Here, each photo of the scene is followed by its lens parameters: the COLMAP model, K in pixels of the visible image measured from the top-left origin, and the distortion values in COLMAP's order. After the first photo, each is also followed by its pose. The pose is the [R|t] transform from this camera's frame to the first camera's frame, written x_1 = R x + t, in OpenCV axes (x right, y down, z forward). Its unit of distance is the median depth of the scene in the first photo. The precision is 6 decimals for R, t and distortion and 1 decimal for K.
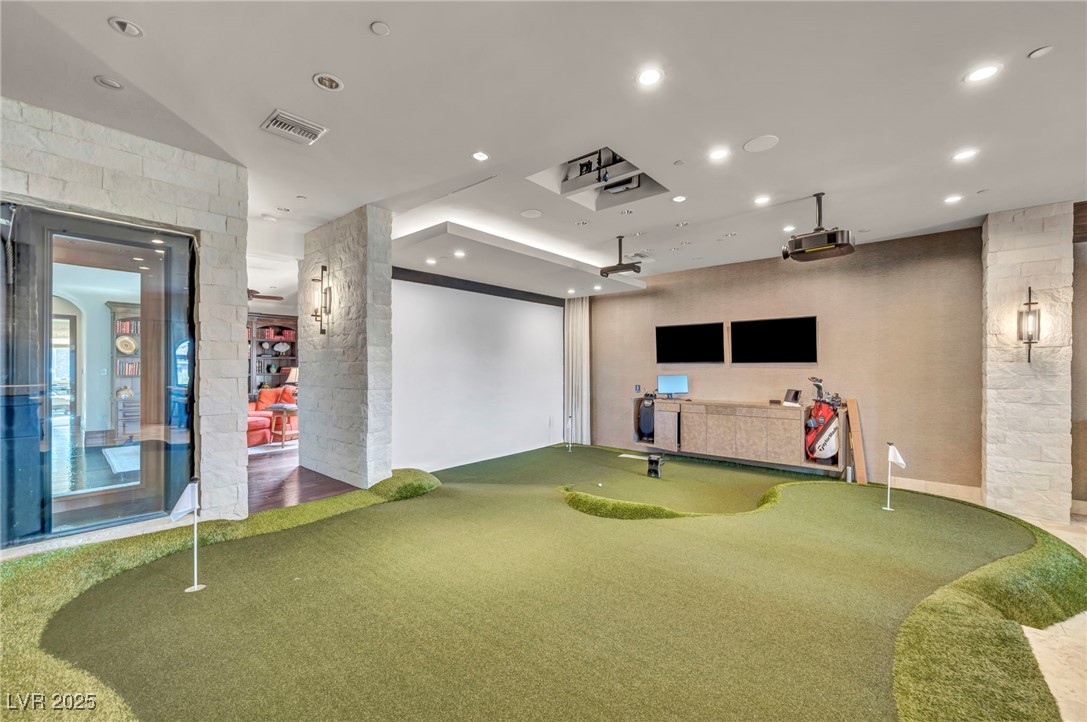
lens RADIAL K [[433.4, 0, 542.0], [0, 433.4, 369.1], [0, 0, 1]] dist [-0.000142, 0.000332]
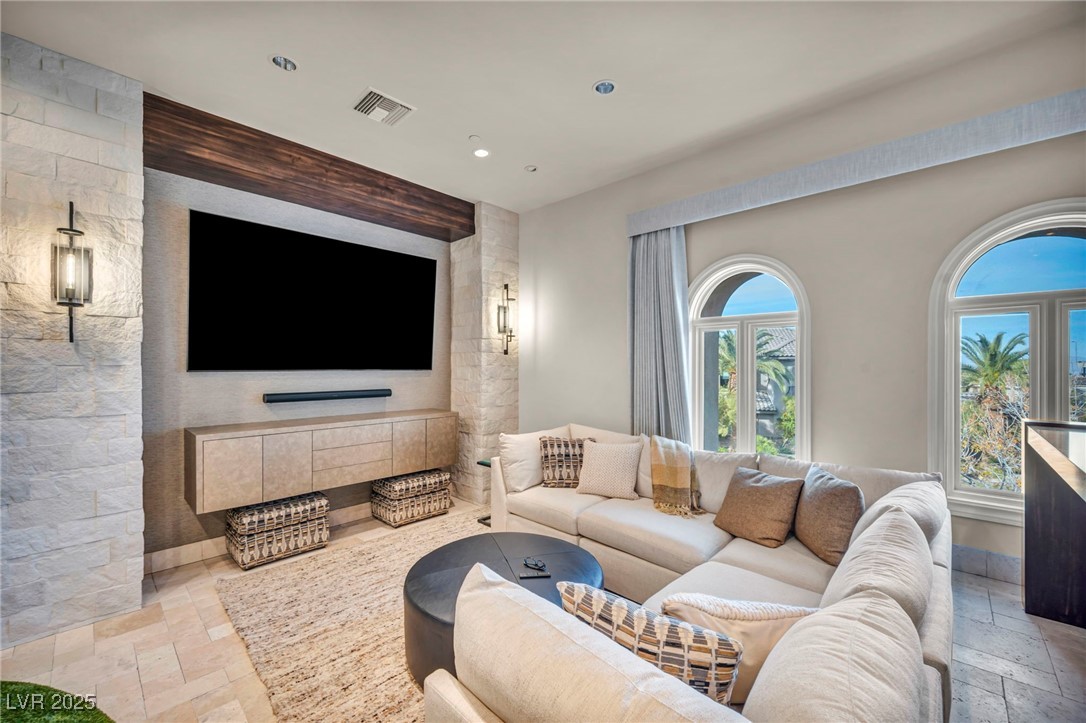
lens RADIAL K [[433.0, 0, 541.7], [0, 433.0, 365.2], [0, 0, 1]] dist [-0.000142, 0.000332]
pose [[0.051557, -0.004193, 0.998661, 0.620296], [0.003579, 0.999986, 0.004014, 0.013595], [-0.998664, 0.003367, 0.051571, 0.390810]]
